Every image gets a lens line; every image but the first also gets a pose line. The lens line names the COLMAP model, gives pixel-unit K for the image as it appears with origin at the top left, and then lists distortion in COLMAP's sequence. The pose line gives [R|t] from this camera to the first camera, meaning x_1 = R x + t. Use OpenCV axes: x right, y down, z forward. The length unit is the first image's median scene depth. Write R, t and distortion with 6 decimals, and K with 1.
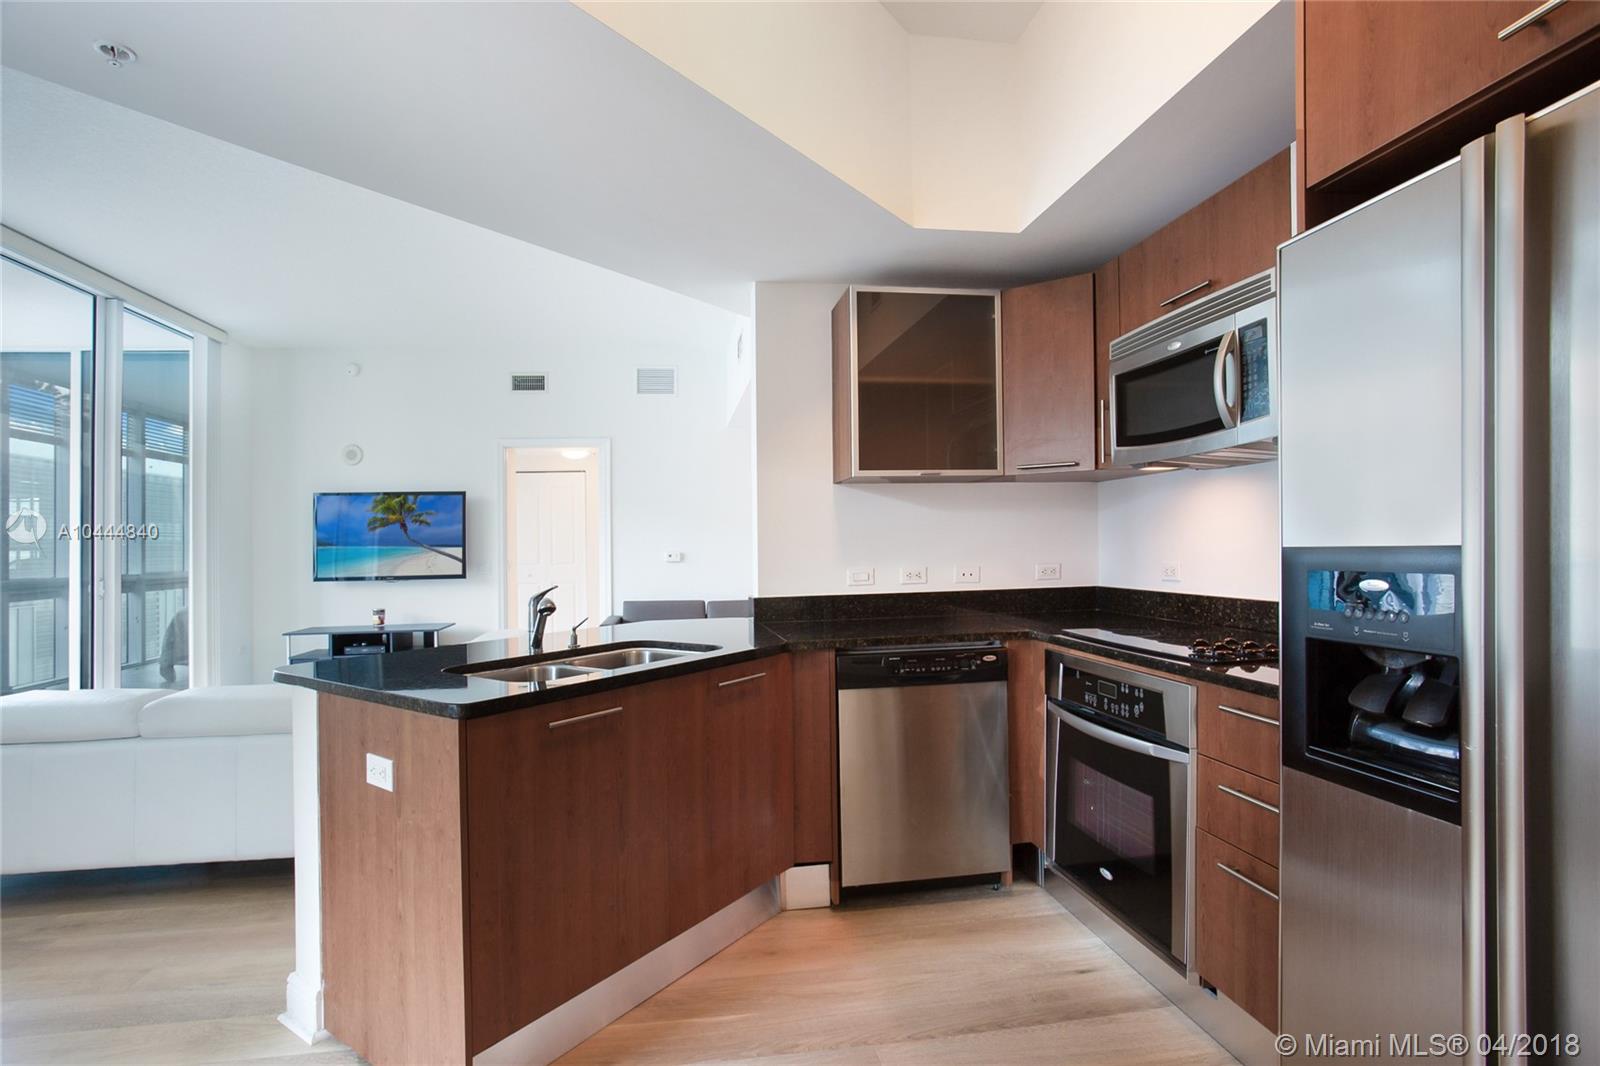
lens RADIAL K [[775.1, 0, 783.4], [0, 775.1, 539.9], [0, 0, 1]] dist [-0.069499, 0.031059]
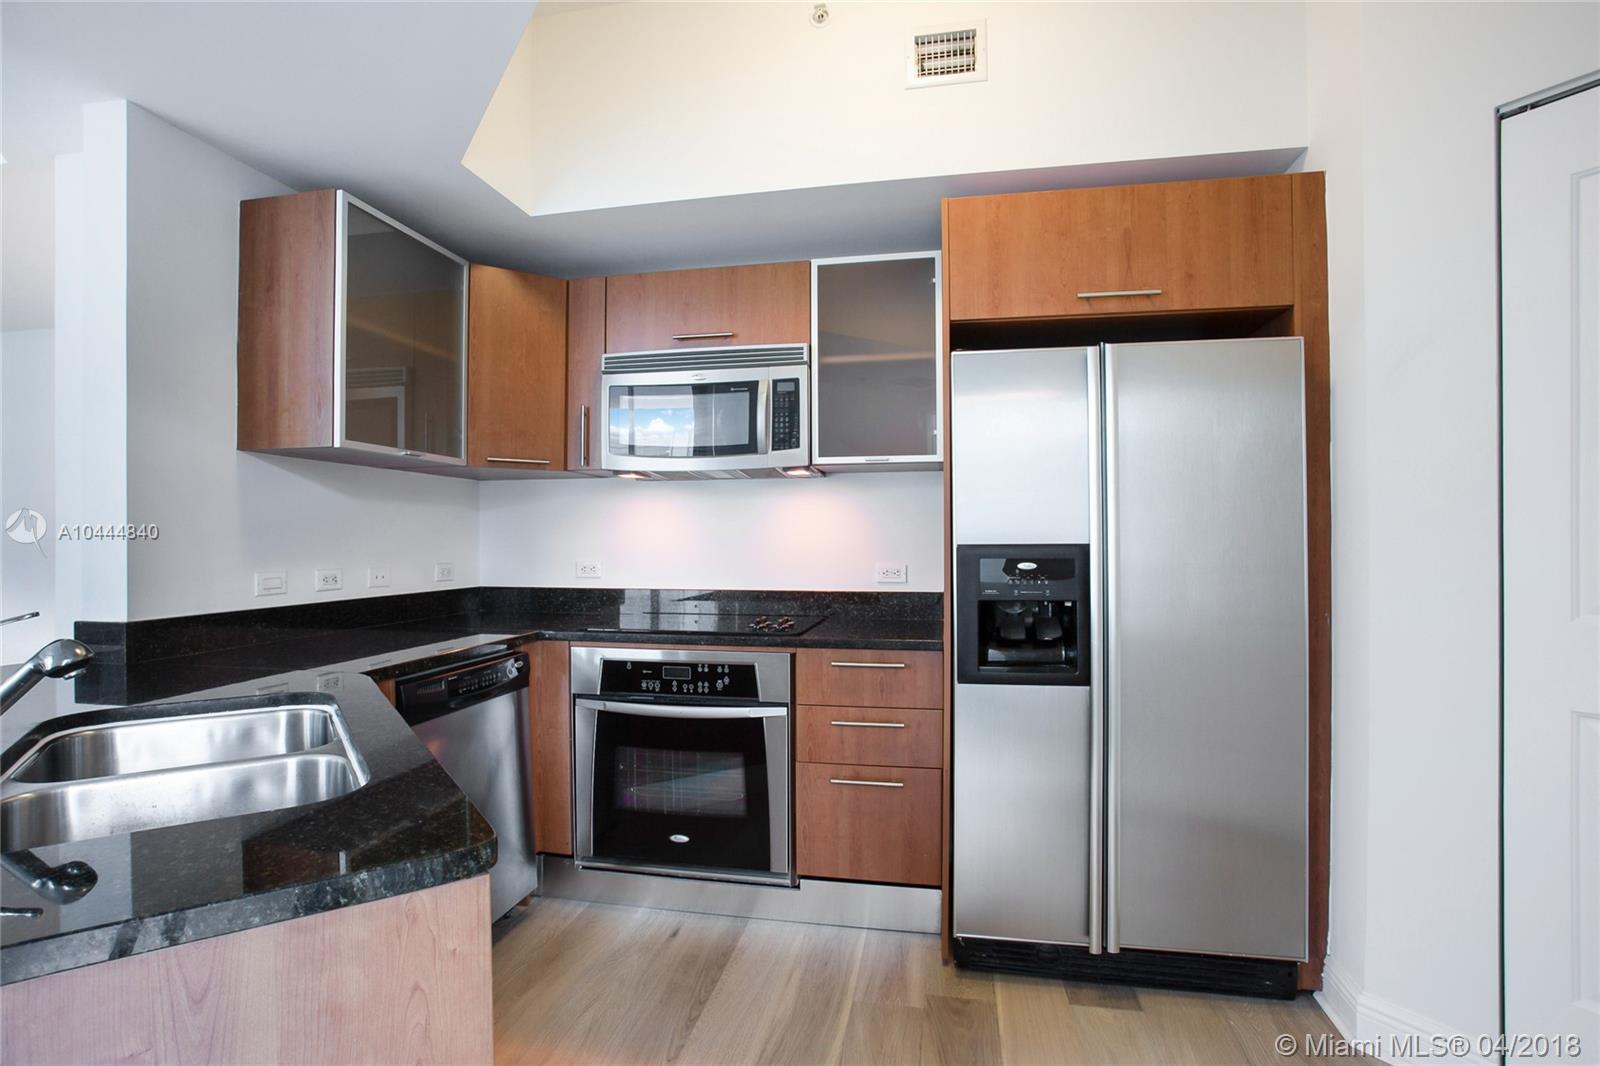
lens RADIAL K [[775.1, 0, 783.4], [0, 775.1, 539.9], [0, 0, 1]] dist [-0.069499, 0.031059]
pose [[0.352844, 0.022133, 0.935420, -0.596826], [-0.013973, 0.999733, -0.018385, 0.021267], [-0.935578, -0.006583, 0.353059, 0.474512]]
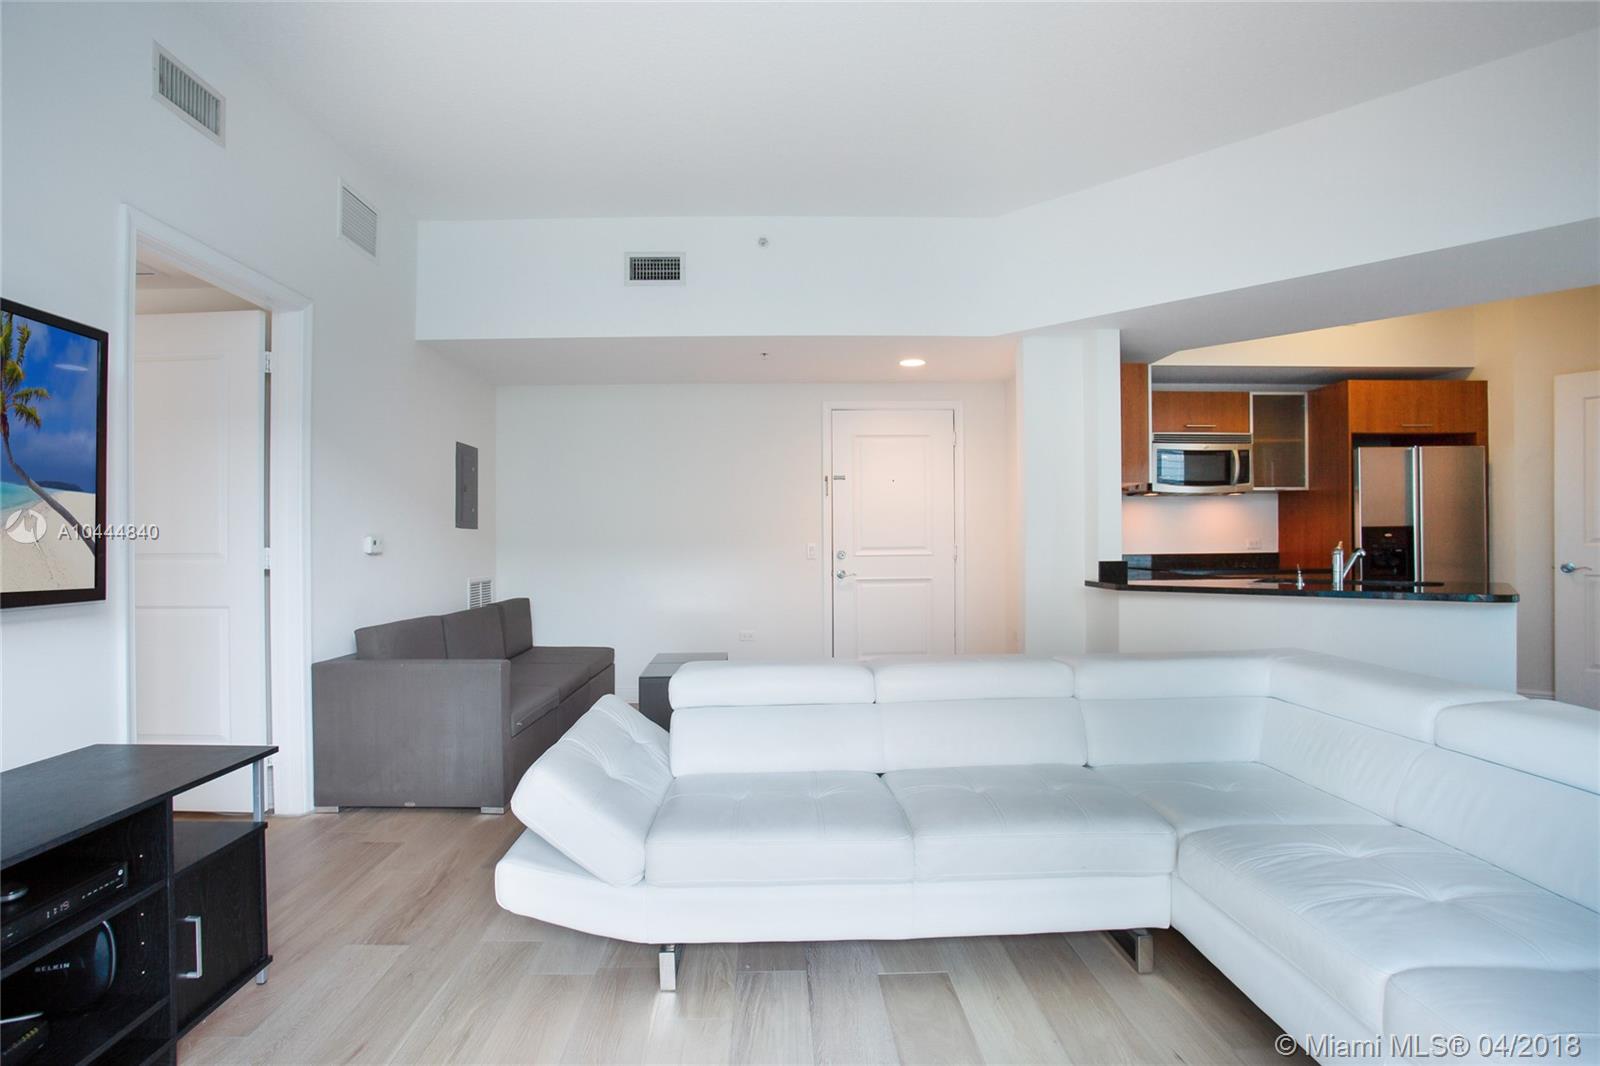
lens RADIAL K [[775.1, 0, 783.4], [0, 775.1, 539.9], [0, 0, 1]] dist [-0.069499, 0.031059]
pose [[0.132256, 0.018867, 0.991036, -2.172051], [-0.002069, 0.999822, -0.018758, 0.093776], [-0.991213, 0.000431, 0.132271, 2.118773]]
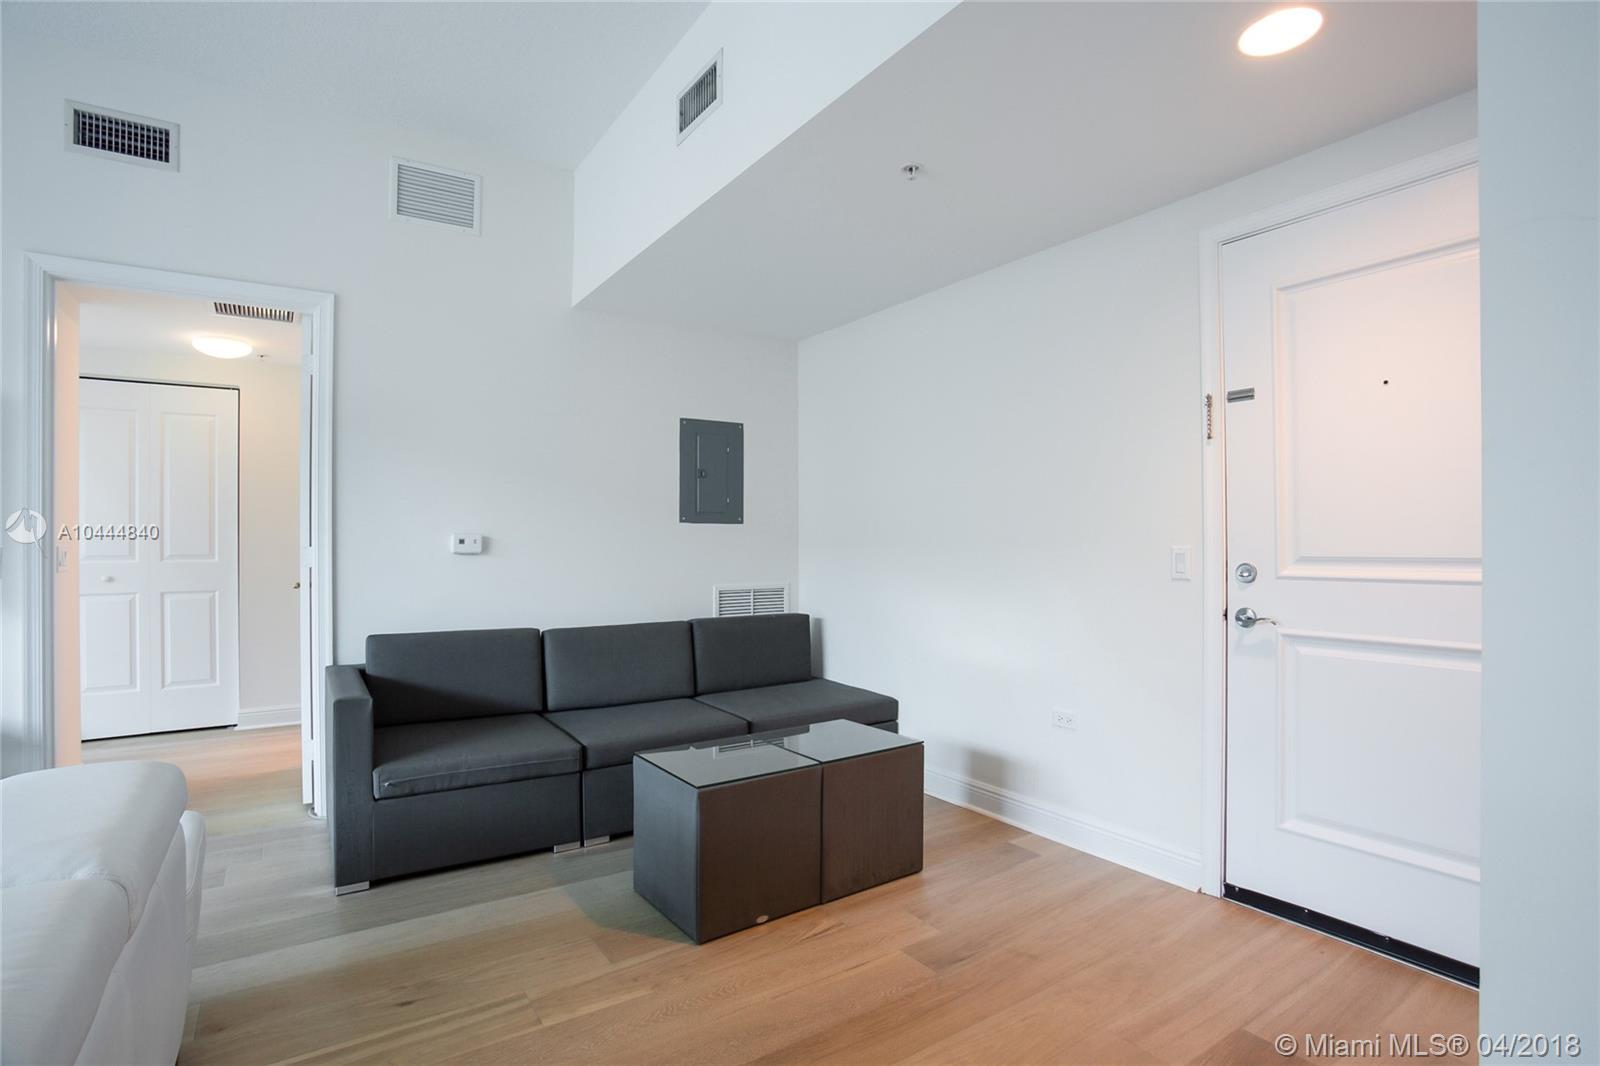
lens RADIAL K [[775.1, 0, 783.4], [0, 775.1, 539.9], [0, 0, 1]] dist [-0.069499, 0.031059]
pose [[0.910040, 0.014202, 0.414278, -0.537193], [-0.015058, 0.999886, -0.001199, 0.056238], [-0.414248, -0.005147, 0.910150, 1.512947]]
